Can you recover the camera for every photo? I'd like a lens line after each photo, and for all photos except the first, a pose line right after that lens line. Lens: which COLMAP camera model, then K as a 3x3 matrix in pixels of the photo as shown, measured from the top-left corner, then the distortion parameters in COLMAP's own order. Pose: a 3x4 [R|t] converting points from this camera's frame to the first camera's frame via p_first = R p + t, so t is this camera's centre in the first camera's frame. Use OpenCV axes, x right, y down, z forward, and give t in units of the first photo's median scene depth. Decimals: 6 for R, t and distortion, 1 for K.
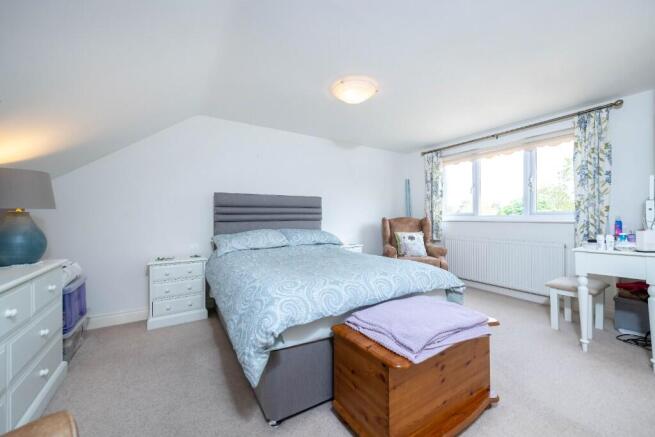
lens RADIAL K [[256.4, 0, 326.5], [0, 256.4, 217.3], [0, 0, 1]] dist [0.003357, -0.000164]
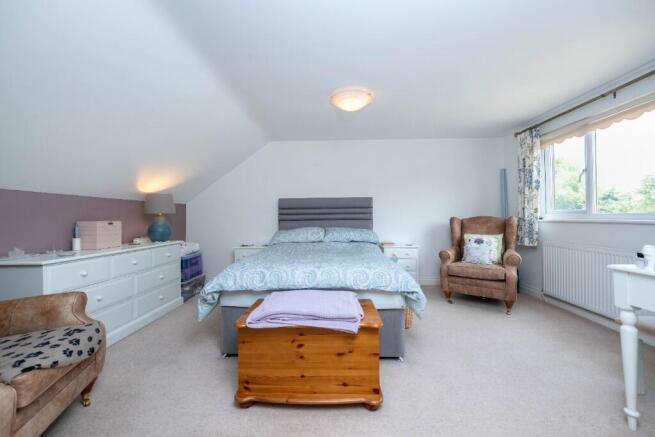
lens RADIAL K [[256.4, 0, 325.9], [0, 256.4, 218.4], [0, 0, 1]] dist [0.003357, -0.000164]
pose [[0.830496, 0.000881, -0.557024, 0.401184], [0.003792, 0.999967, 0.007236, -0.001903], [0.557012, -0.008122, 0.830465, 0.031669]]
